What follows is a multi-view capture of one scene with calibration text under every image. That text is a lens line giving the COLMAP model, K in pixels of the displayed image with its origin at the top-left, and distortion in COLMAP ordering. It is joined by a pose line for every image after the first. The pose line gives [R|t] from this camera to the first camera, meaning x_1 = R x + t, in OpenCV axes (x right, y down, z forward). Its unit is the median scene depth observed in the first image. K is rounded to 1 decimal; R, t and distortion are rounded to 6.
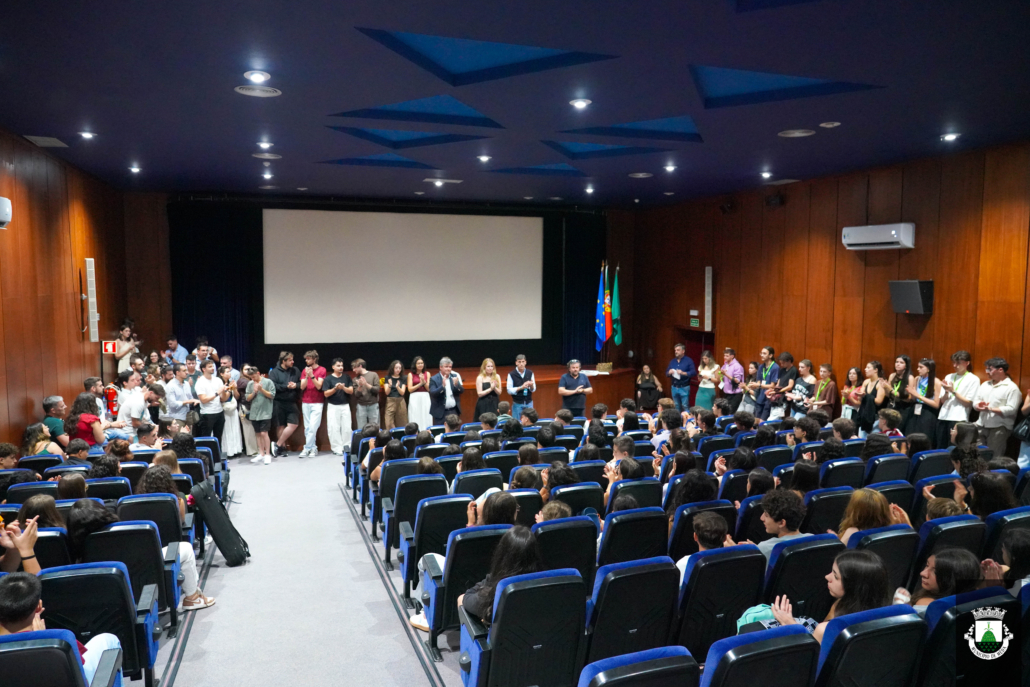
lens RADIAL K [[740.8, 0, 511.9], [0, 740.8, 335.0], [0, 0, 1]] dist [0.011880, -0.005282]
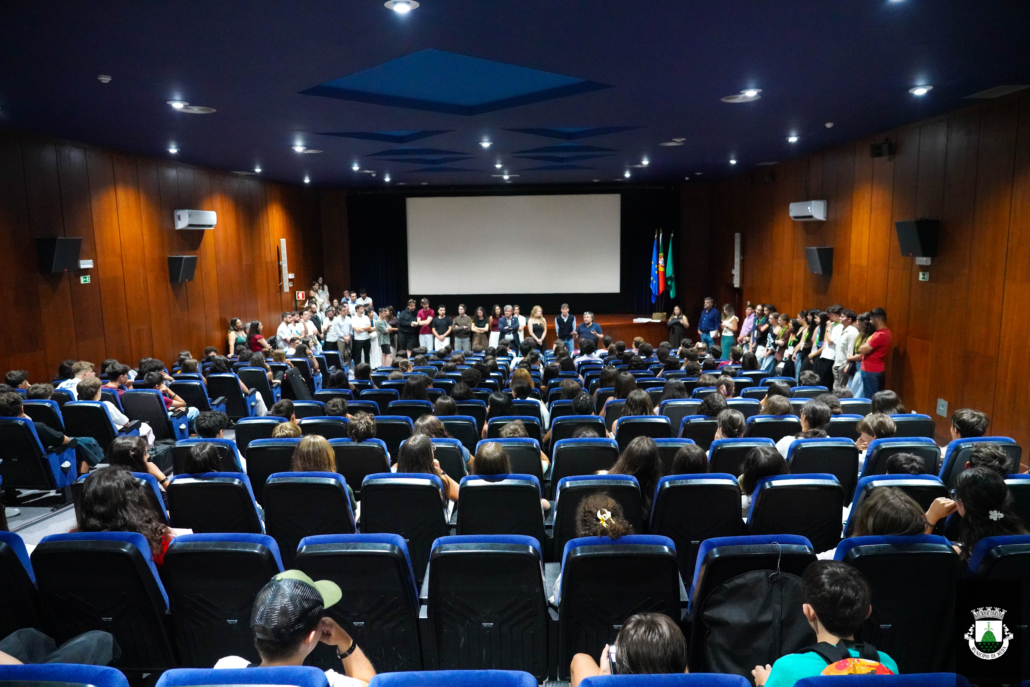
lens RADIAL K [[740.8, 0, 518.5], [0, 740.8, 350.0], [0, 0, 1]] dist [0.011880, -0.005282]
pose [[0.942113, 0.033513, -0.333617, 0.380218], [-0.007020, 0.996746, 0.080304, 0.002615], [0.335222, -0.073314, 0.939282, -0.289467]]
